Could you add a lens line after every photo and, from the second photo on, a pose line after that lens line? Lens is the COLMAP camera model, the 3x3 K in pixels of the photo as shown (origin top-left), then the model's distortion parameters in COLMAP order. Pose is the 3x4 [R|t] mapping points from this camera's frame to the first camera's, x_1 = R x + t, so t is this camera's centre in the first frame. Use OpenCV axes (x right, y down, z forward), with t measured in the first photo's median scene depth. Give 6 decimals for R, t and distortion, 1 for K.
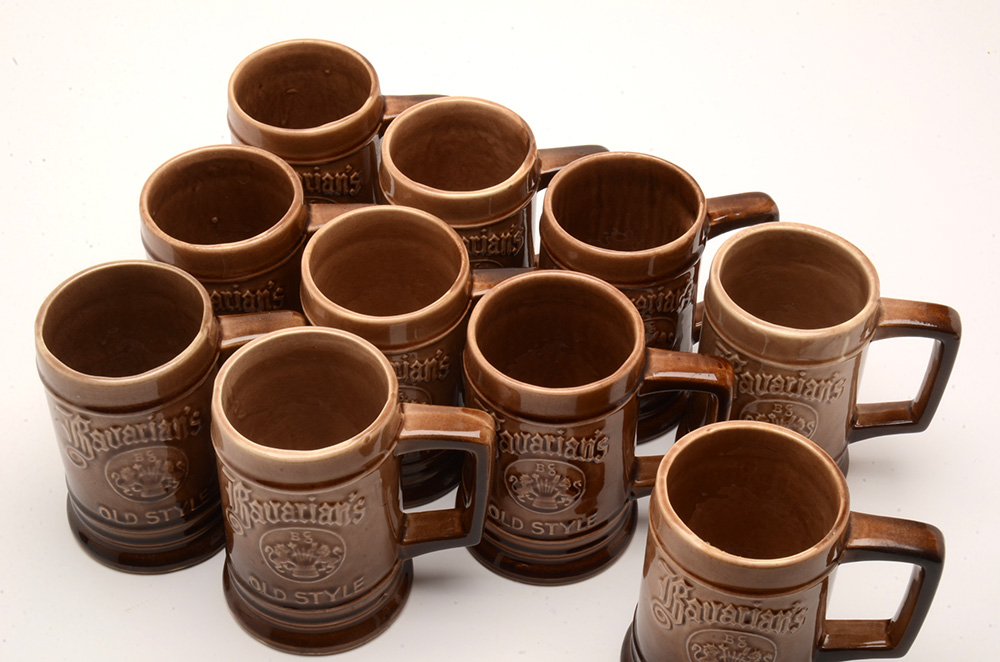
lens RADIAL K [[1636.3, 0, 495.8], [0, 1636.3, 332.0], [0, 0, 1]] dist [-0.063538, 0.000000]
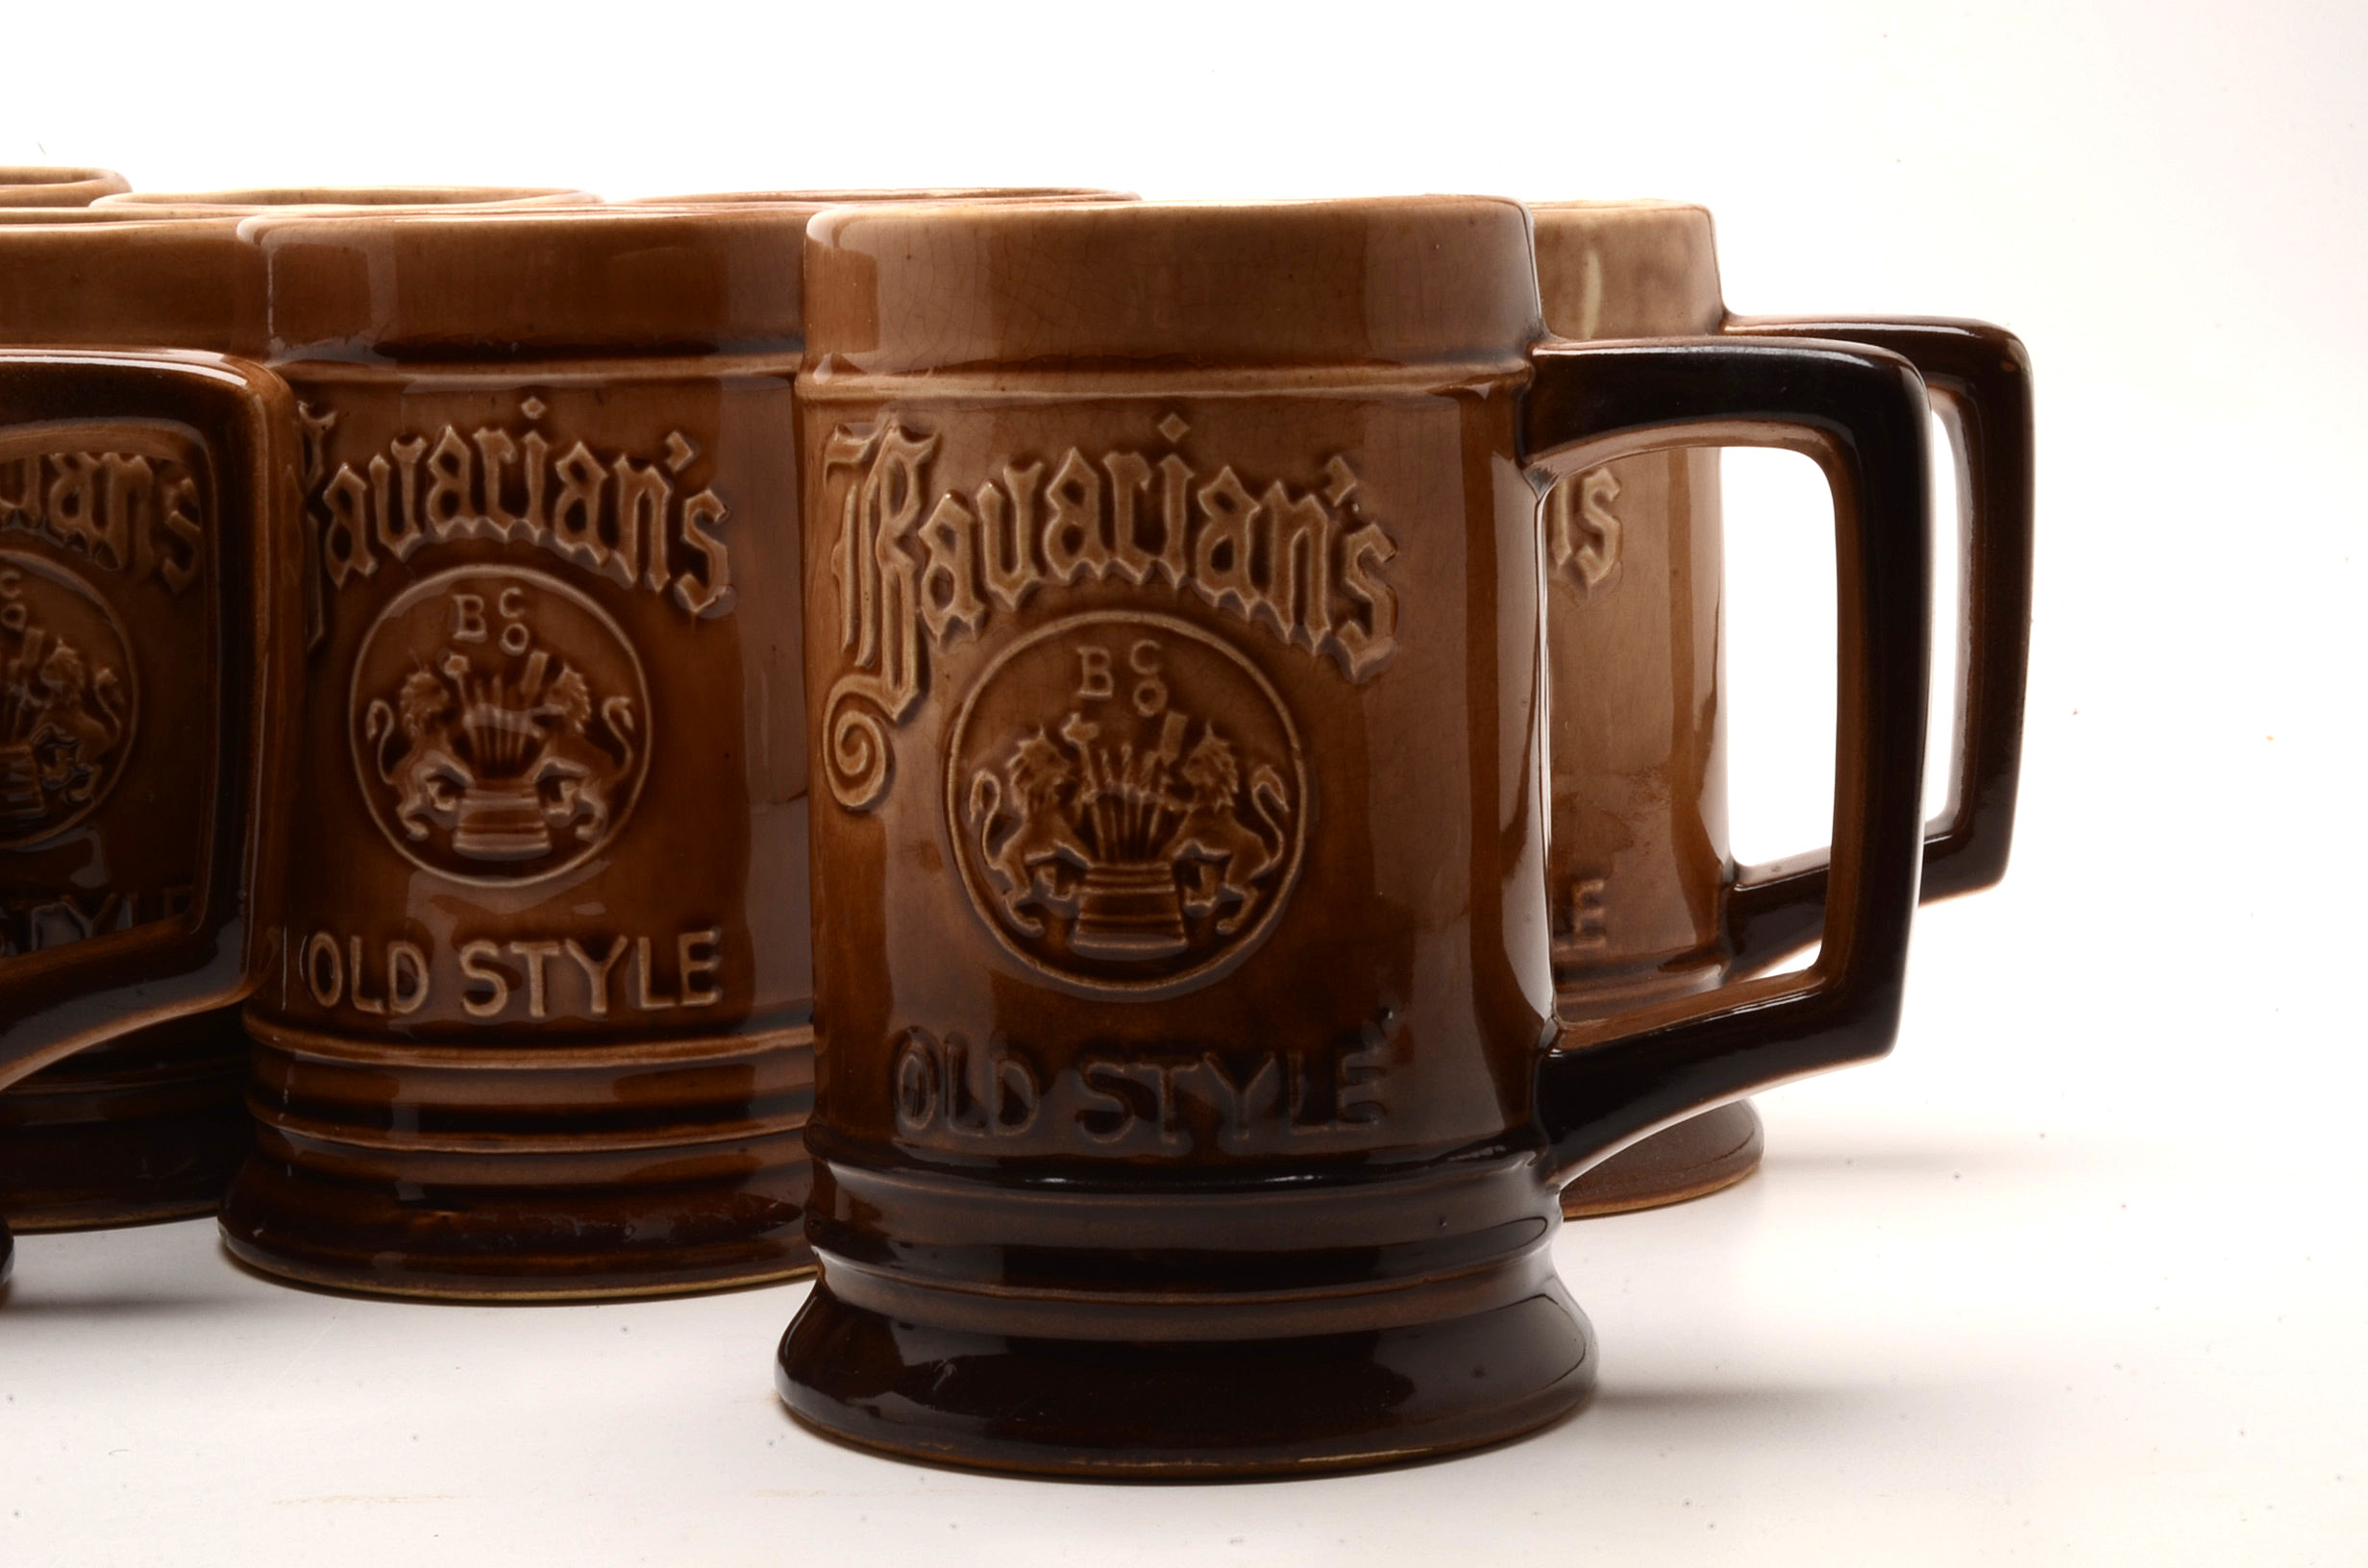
lens RADIAL K [[5243.4, 0, 1183.1], [0, 5243.4, 795.1], [0, 0, 1]] dist [-0.073759, 0.000000]
pose [[0.999732, -0.022923, 0.003337, 0.141332], [0.020047, 0.783949, -0.620501, 0.644838], [0.011608, 0.620402, 0.784198, 0.353926]]
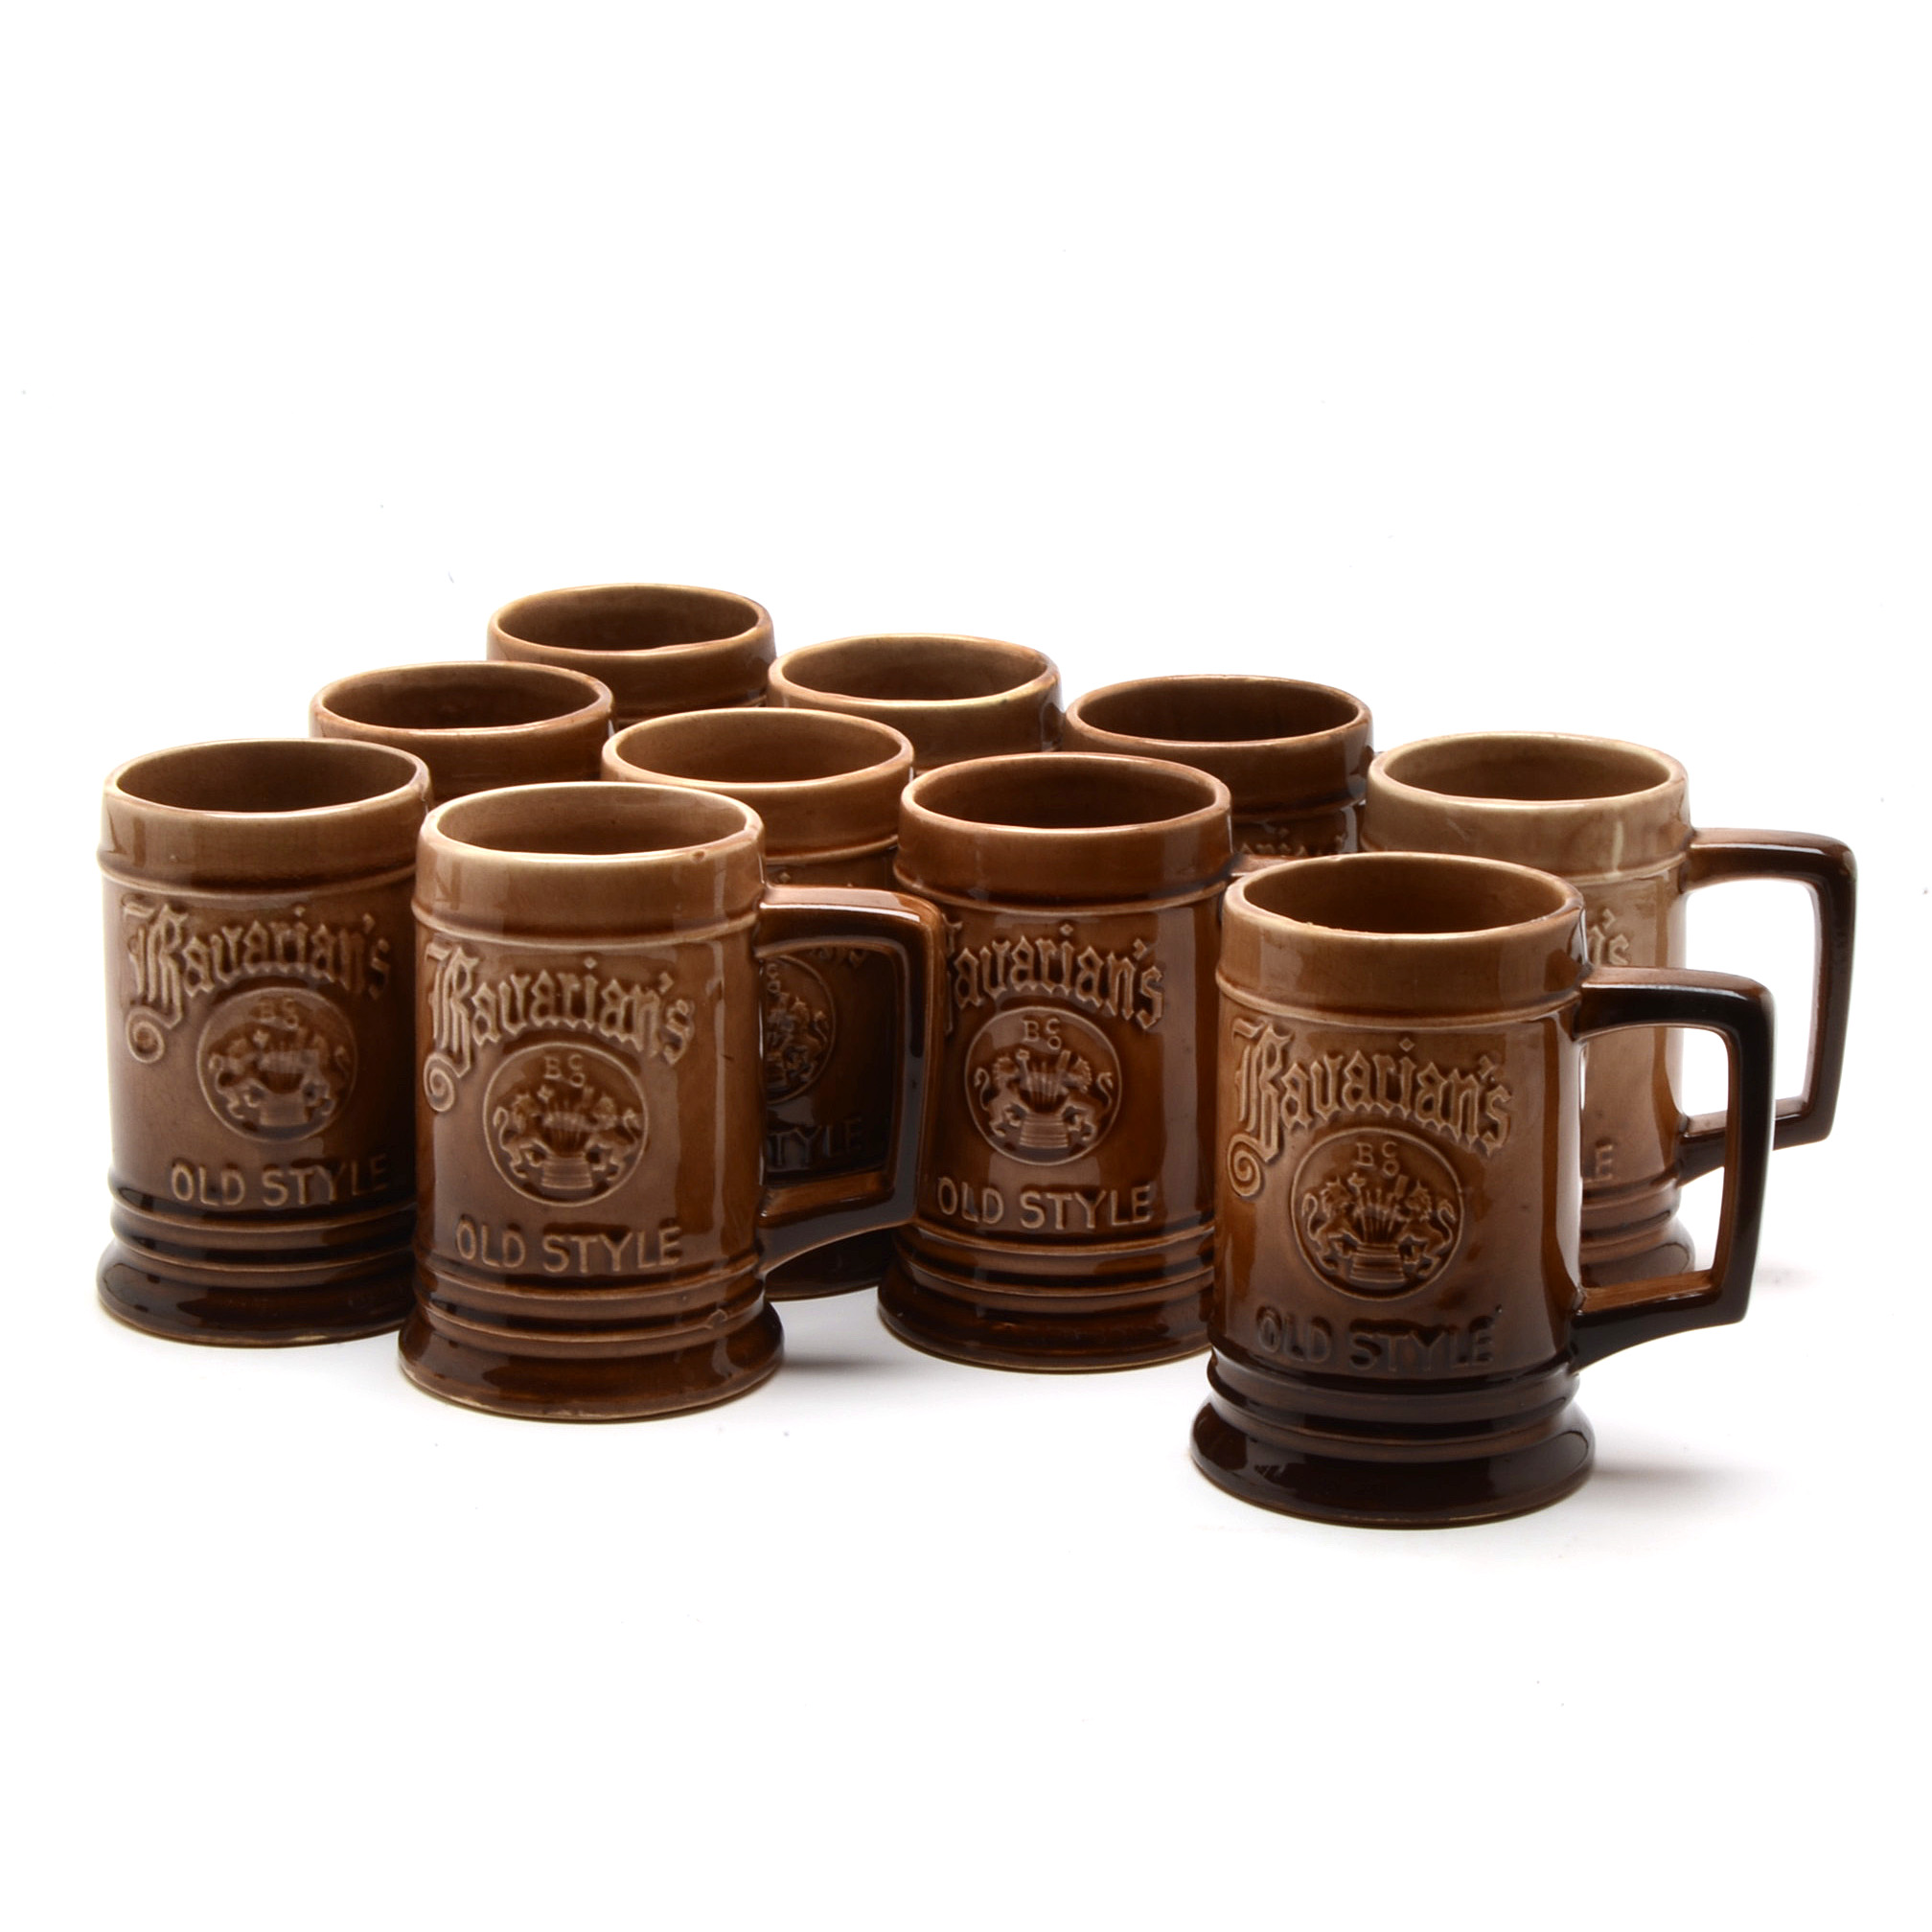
lens RADIAL K [[4809.8, 0, 971.8], [0, 4809.8, 963.7], [0, 0, 1]] dist [-0.054924, 0.000000]
pose [[0.998228, 0.004548, -0.059328, 0.099963], [-0.033068, 0.871319, -0.489601, 0.821523], [0.049467, 0.490695, 0.869926, -0.343609]]
